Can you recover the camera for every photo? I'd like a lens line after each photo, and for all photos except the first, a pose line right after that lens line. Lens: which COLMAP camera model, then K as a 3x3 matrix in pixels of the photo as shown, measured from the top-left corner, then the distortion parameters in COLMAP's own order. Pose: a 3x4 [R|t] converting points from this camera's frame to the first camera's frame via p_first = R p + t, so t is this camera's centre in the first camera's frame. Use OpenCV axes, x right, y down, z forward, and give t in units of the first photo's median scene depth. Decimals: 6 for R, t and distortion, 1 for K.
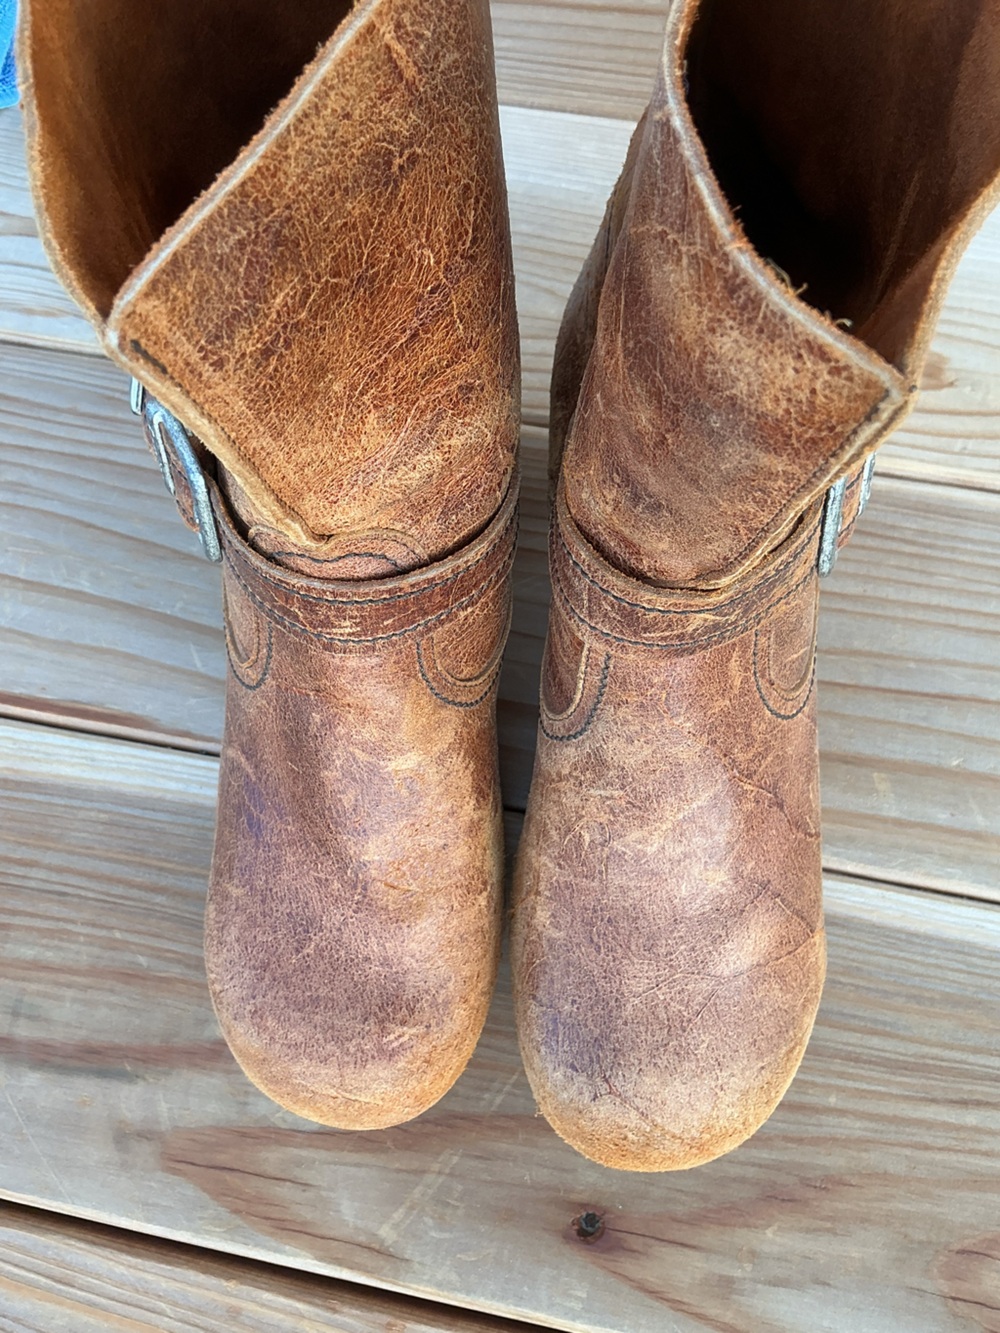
lens RADIAL K [[1133.5, 0, 500.0], [0, 1133.5, 666.5], [0, 0, 1]] dist [0.152561, -0.338217]
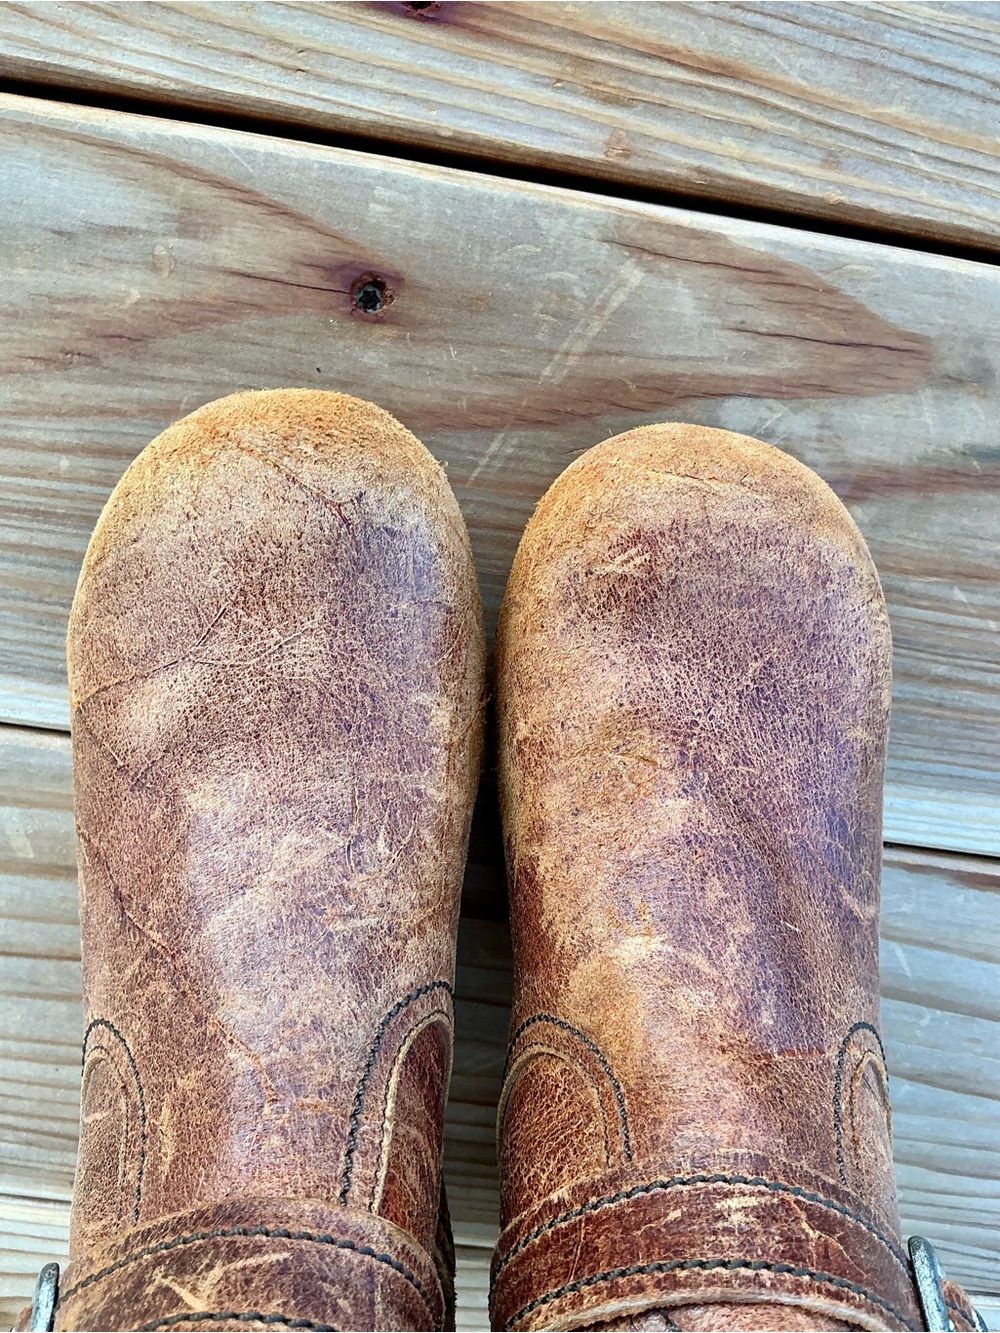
lens RADIAL K [[1133.5, 0, 500.0], [0, 1133.5, 666.5], [0, 0, 1]] dist [0.152561, -0.338217]
pose [[-0.999225, 0.034679, 0.018640, -0.016797], [-0.034134, -0.999002, 0.028824, 0.238149], [0.019621, 0.028165, 0.999411, 0.269860]]
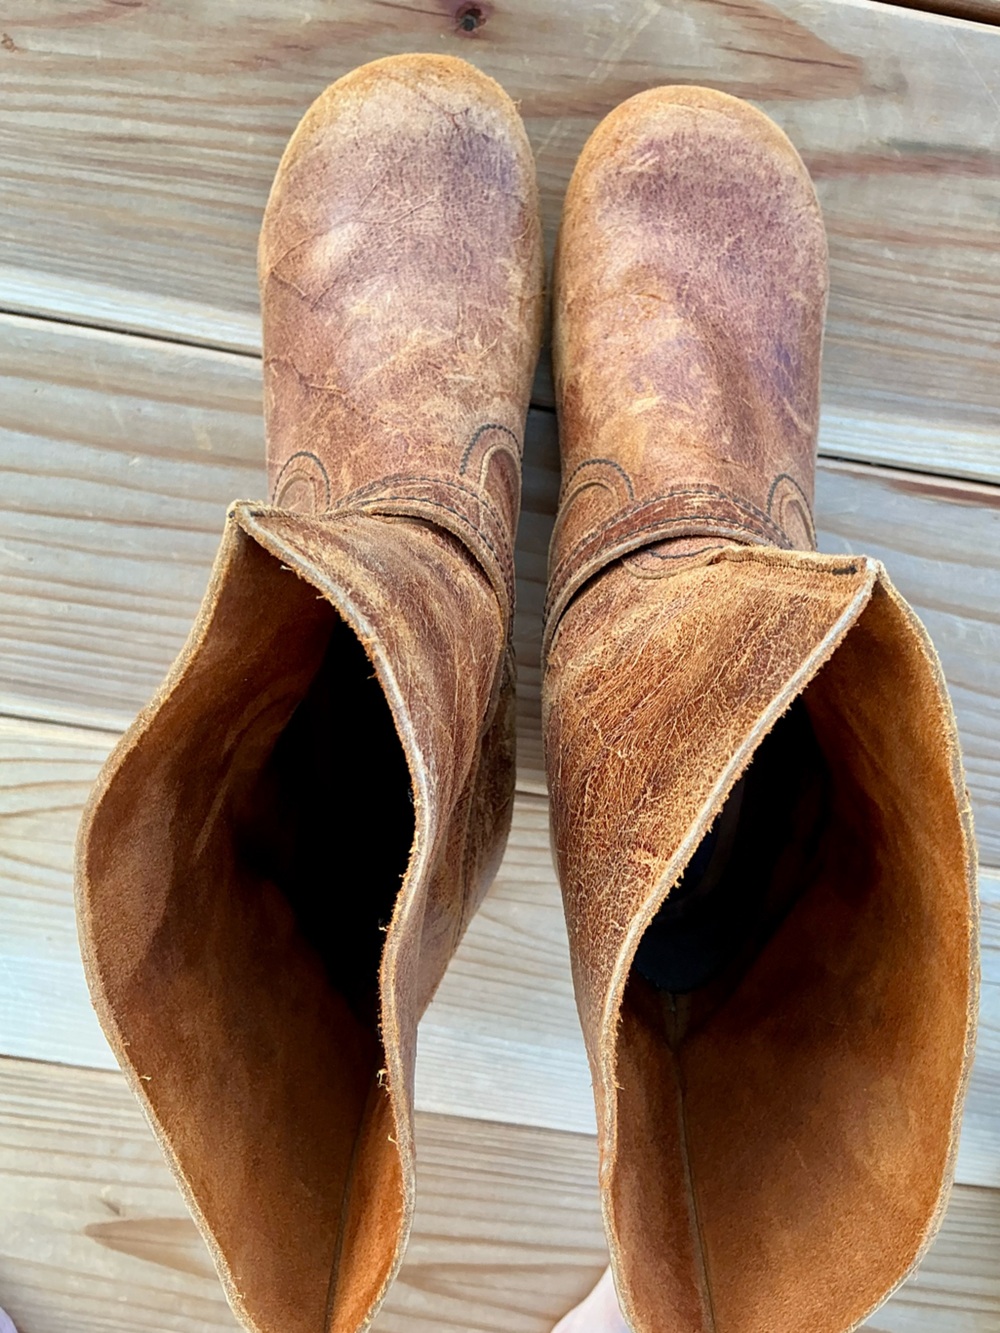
lens RADIAL K [[1198.7, 0, 526.6], [0, 1198.7, 668.3], [0, 0, 1]] dist [0.163391, -0.387277]
pose [[-0.999384, 0.016759, 0.030826, -0.002755], [-0.015109, -0.998479, 0.053018, -0.224663], [0.031668, 0.052519, 0.998118, -0.147293]]
